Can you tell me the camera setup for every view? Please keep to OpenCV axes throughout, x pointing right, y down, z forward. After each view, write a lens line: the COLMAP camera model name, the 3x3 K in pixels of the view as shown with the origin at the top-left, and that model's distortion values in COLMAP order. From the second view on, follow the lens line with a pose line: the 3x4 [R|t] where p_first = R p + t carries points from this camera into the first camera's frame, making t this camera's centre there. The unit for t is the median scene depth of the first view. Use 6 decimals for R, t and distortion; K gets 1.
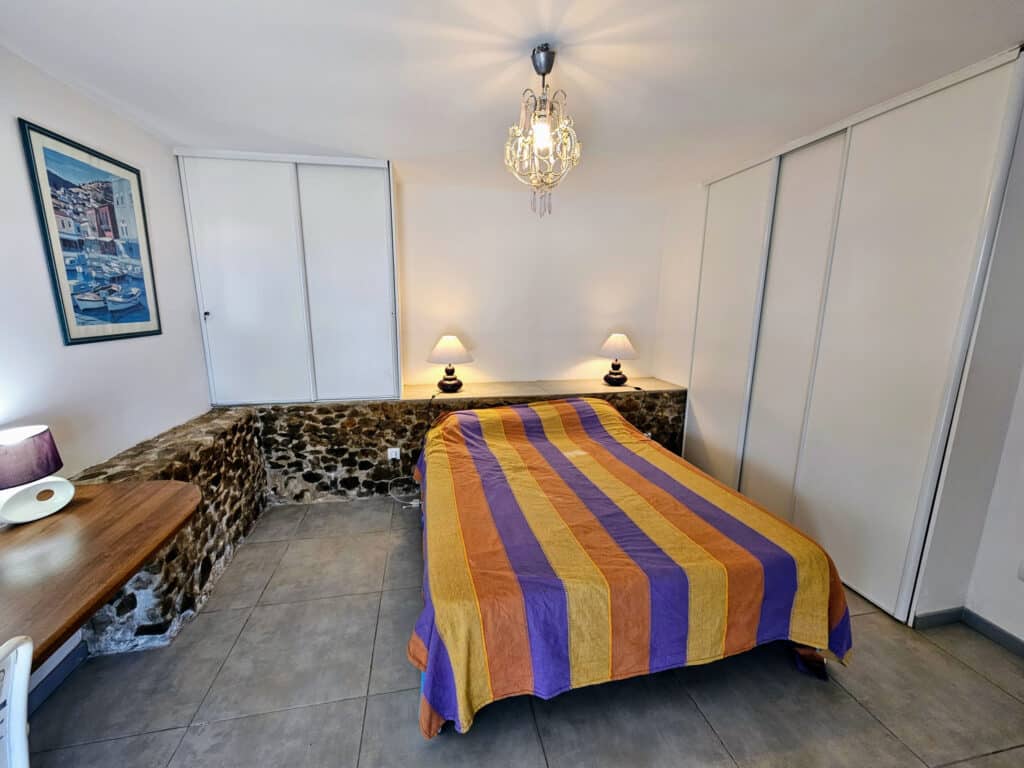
lens RADIAL K [[420.5, 0, 503.3], [0, 420.5, 390.3], [0, 0, 1]] dist [-0.002816, -0.001153]
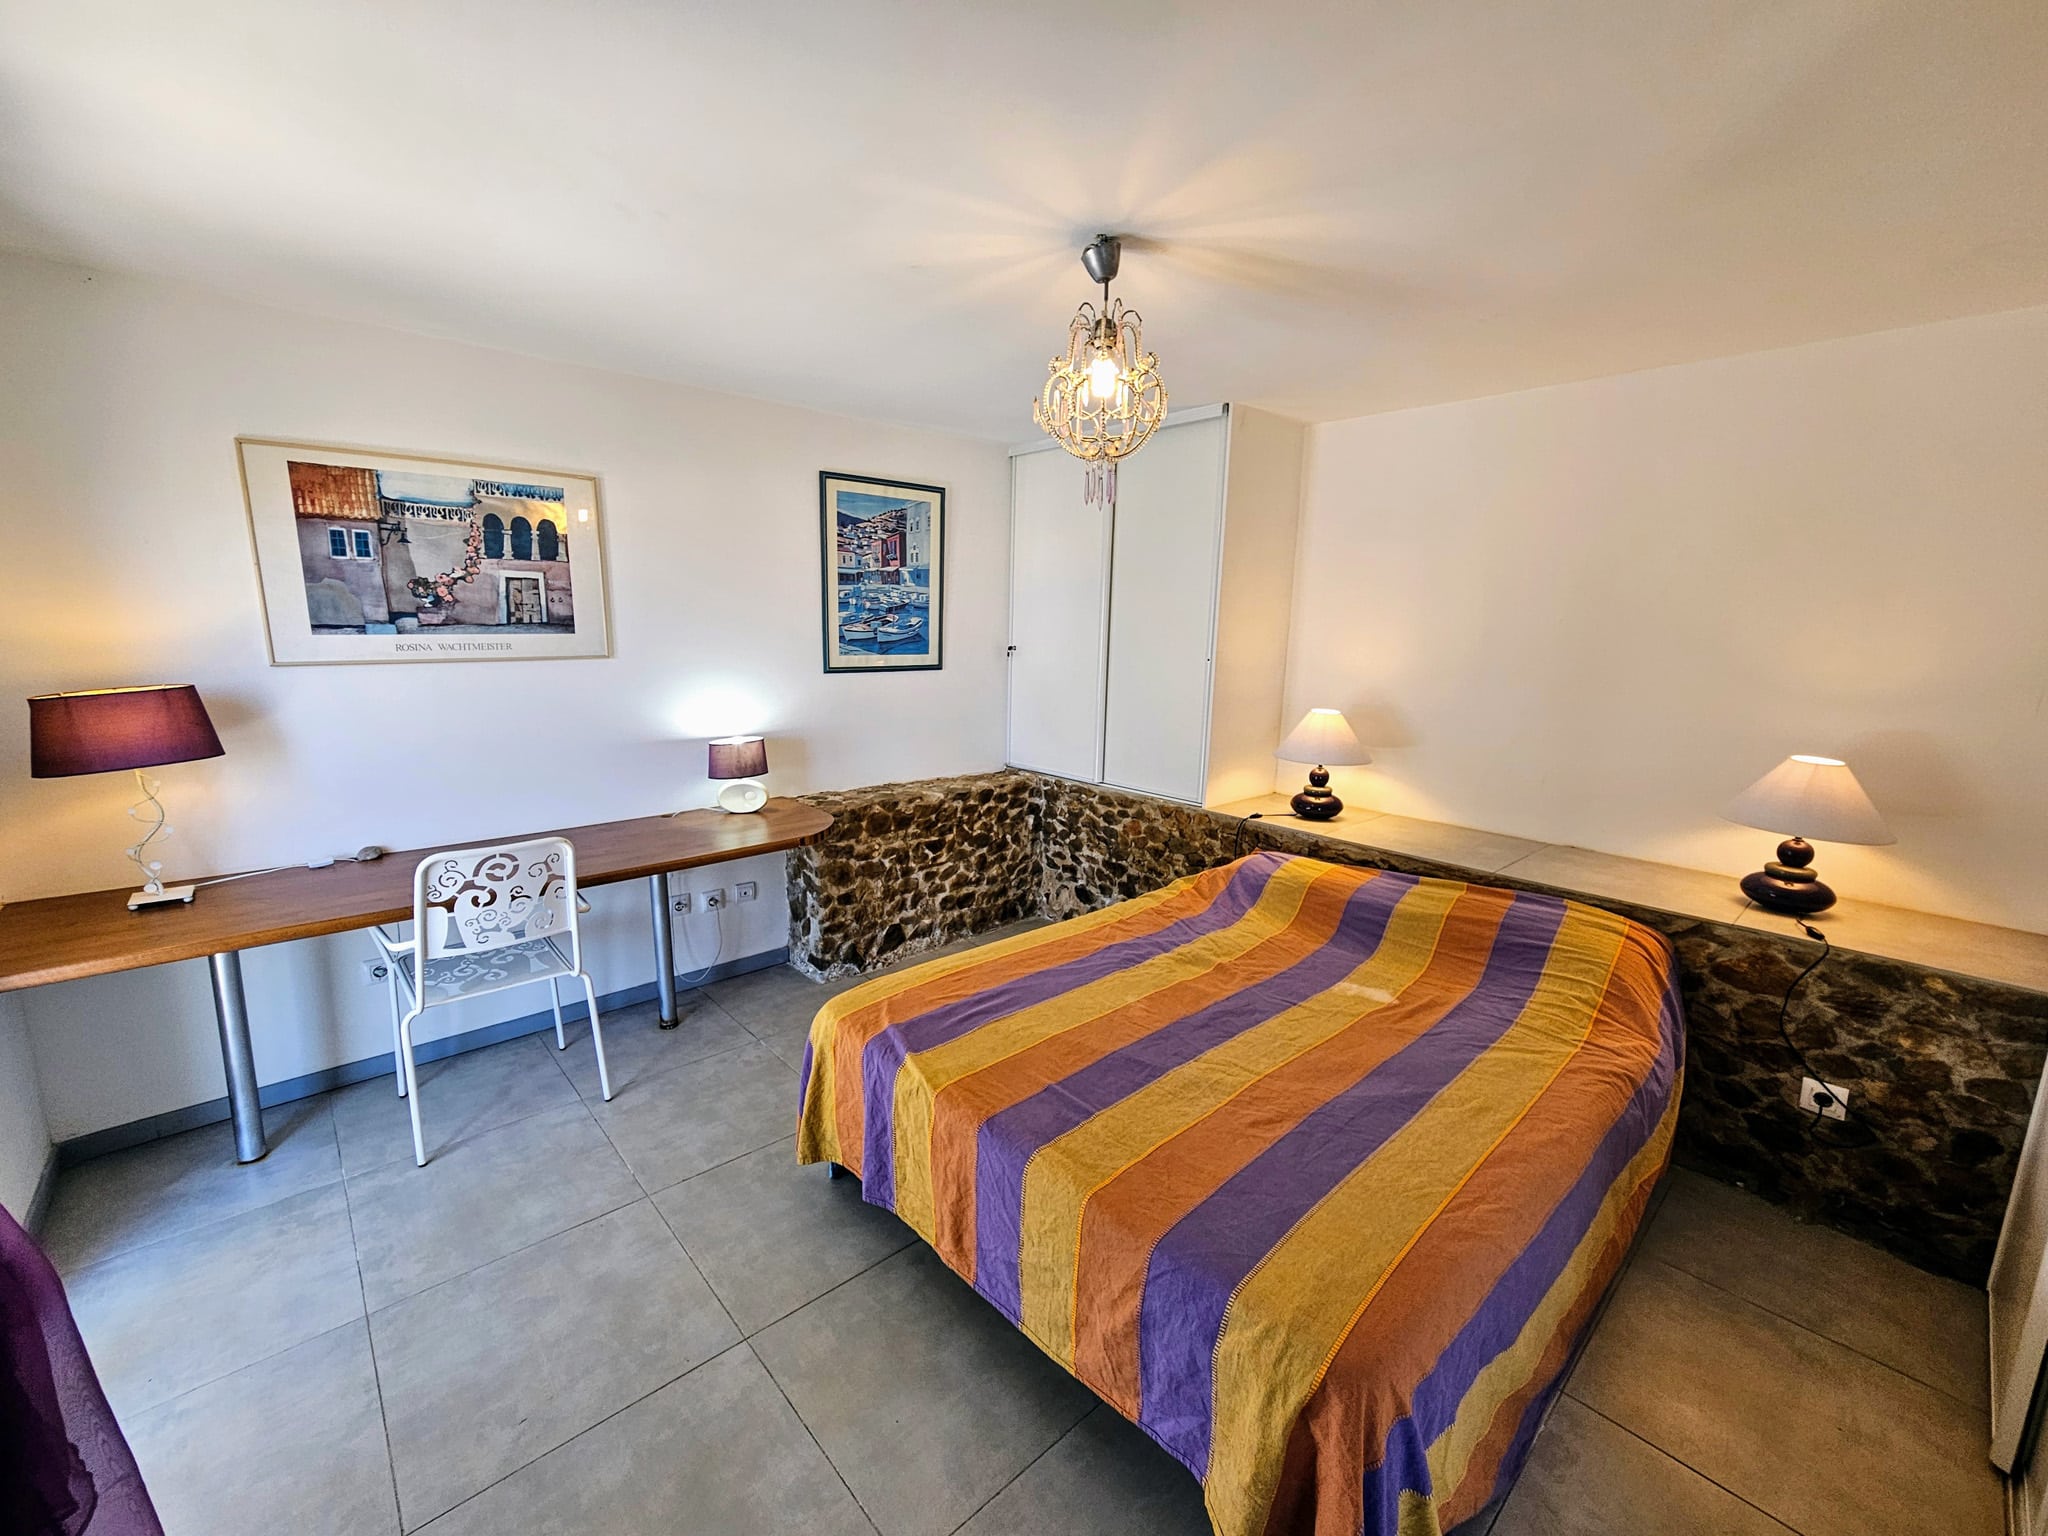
lens RADIAL K [[841.0, 0, 1006.6], [0, 841.0, 780.5], [0, 0, 1]] dist [-0.002816, -0.001153]
pose [[0.508812, 0.168820, -0.844162, 0.730650], [-0.192863, 0.978013, 0.079342, -0.068724], [0.838996, 0.122438, 0.530184, 0.199618]]
